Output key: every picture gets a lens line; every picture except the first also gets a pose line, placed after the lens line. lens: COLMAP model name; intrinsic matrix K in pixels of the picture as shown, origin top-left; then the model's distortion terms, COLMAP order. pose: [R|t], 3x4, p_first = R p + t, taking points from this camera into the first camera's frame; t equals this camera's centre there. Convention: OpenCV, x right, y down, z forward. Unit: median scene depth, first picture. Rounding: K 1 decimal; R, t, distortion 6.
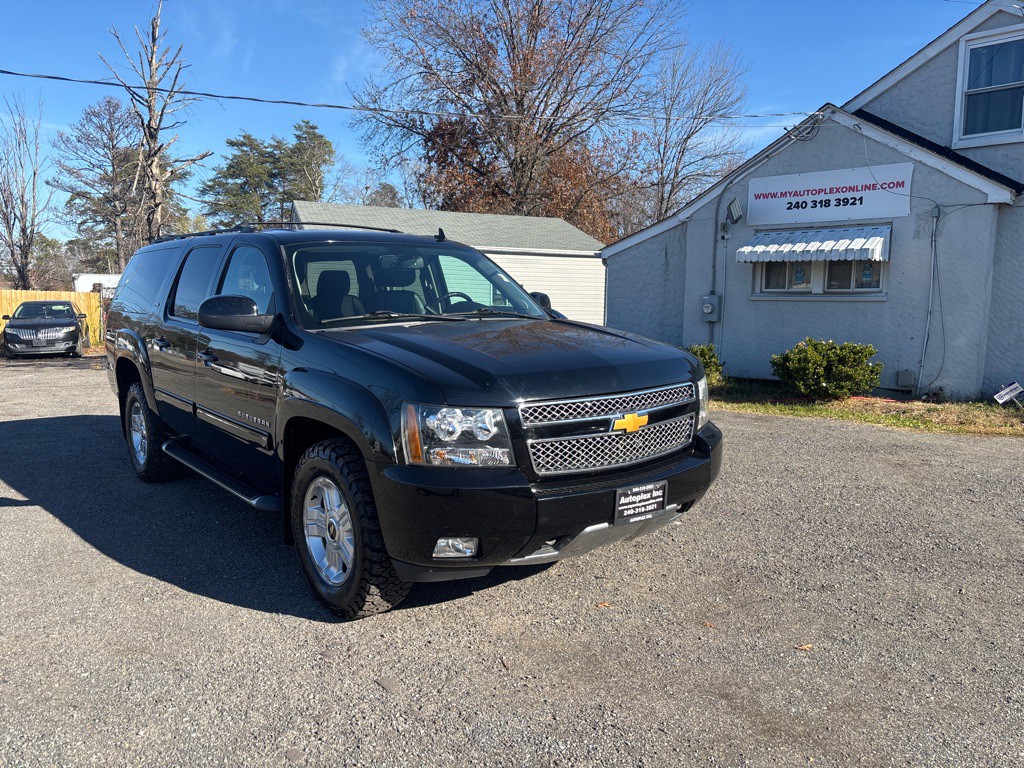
lens RADIAL K [[777.9, 0, 509.2], [0, 777.9, 383.0], [0, 0, 1]] dist [0.046868, -0.043487]
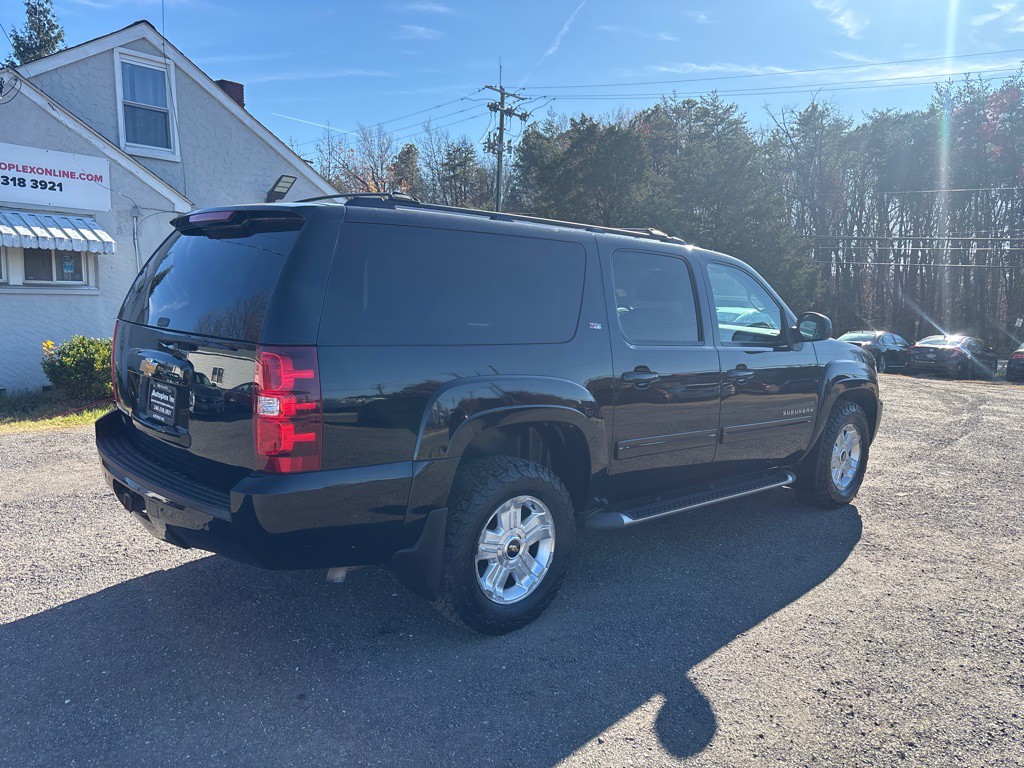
lens RADIAL K [[779.4, 0, 522.1], [0, 779.4, 382.7], [0, 0, 1]] dist [0.046640, -0.046387]
pose [[-0.078284, -0.112947, 0.990512, -0.541785], [0.086248, 0.989069, 0.119599, -0.066639], [-0.993193, 0.094793, -0.067687, 0.535373]]
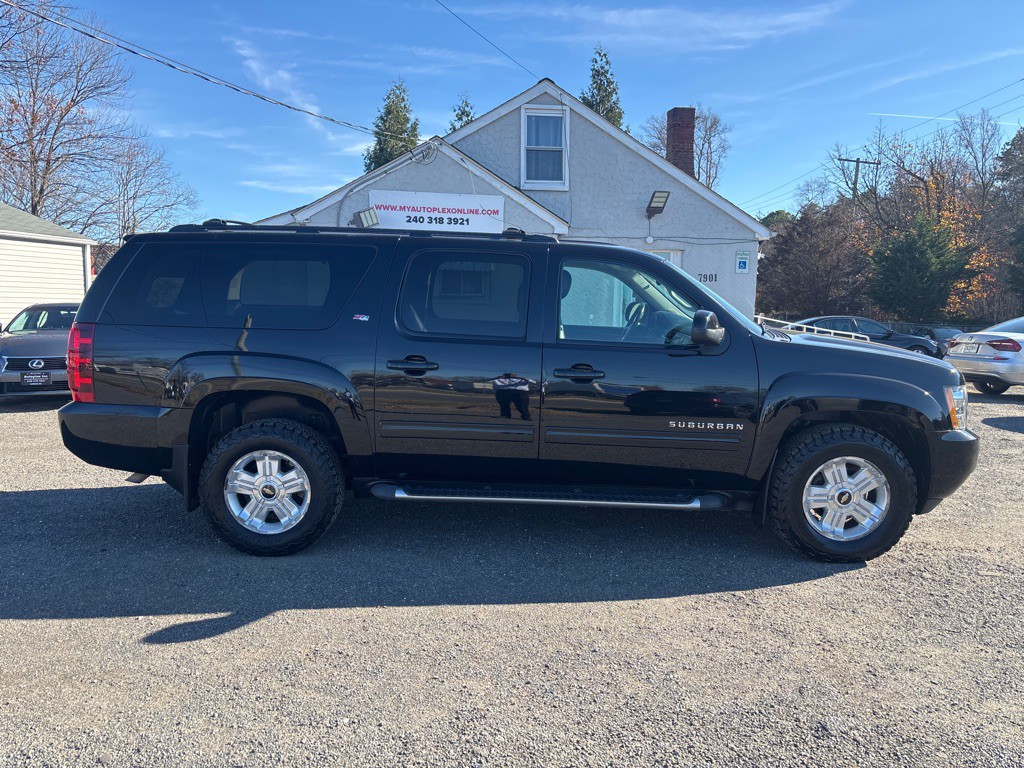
lens RADIAL K [[776.1, 0, 508.7], [0, 776.1, 380.0], [0, 0, 1]] dist [0.061366, -0.082043]
pose [[0.629274, -0.075671, 0.773491, -0.466340], [0.071532, 0.996663, 0.039309, -0.027893], [-0.773885, 0.030593, 0.632587, 0.185660]]
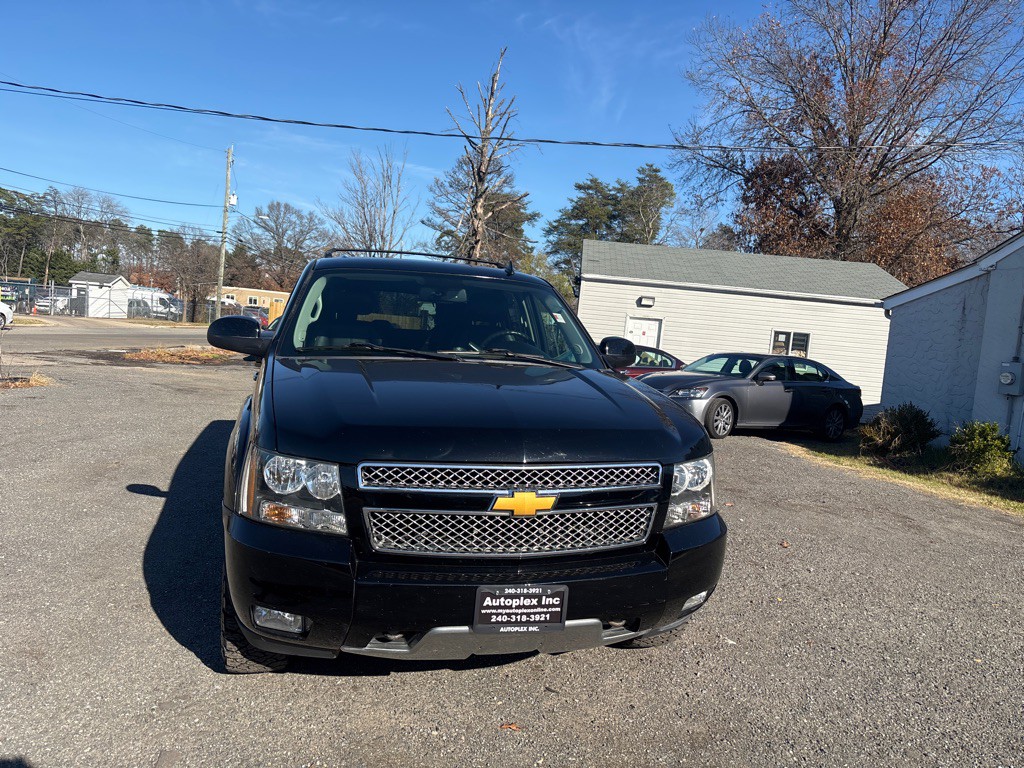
lens RADIAL K [[777.2, 0, 528.6], [0, 777.2, 386.1], [0, 0, 1]] dist [0.051258, -0.056300]
pose [[0.918406, 0.093889, -0.384337, 0.127787], [-0.111965, 0.993401, -0.024876, -0.013693], [0.379466, 0.065879, 0.922857, 0.076228]]
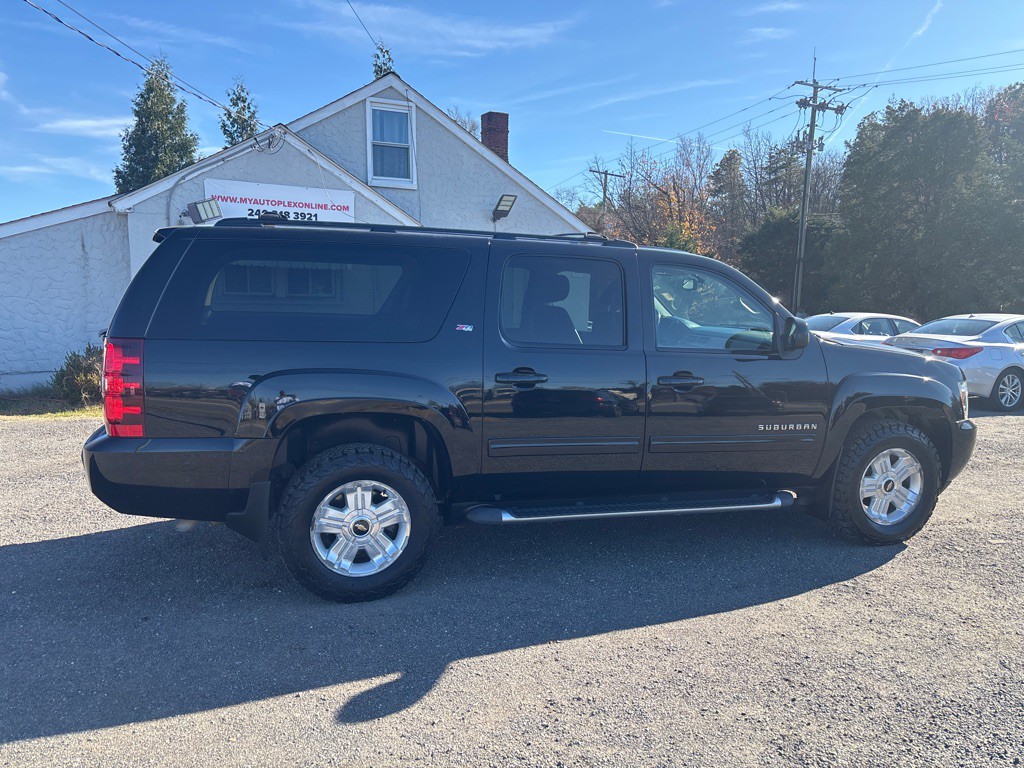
lens RADIAL K [[777.9, 0, 509.2], [0, 777.9, 383.0], [0, 0, 1]] dist [0.046868, -0.043487]
pose [[0.350725, -0.095550, 0.931591, -0.532278], [0.086748, 0.993819, 0.069273, -0.046080], [-0.932452, 0.056518, 0.356845, 0.340319]]
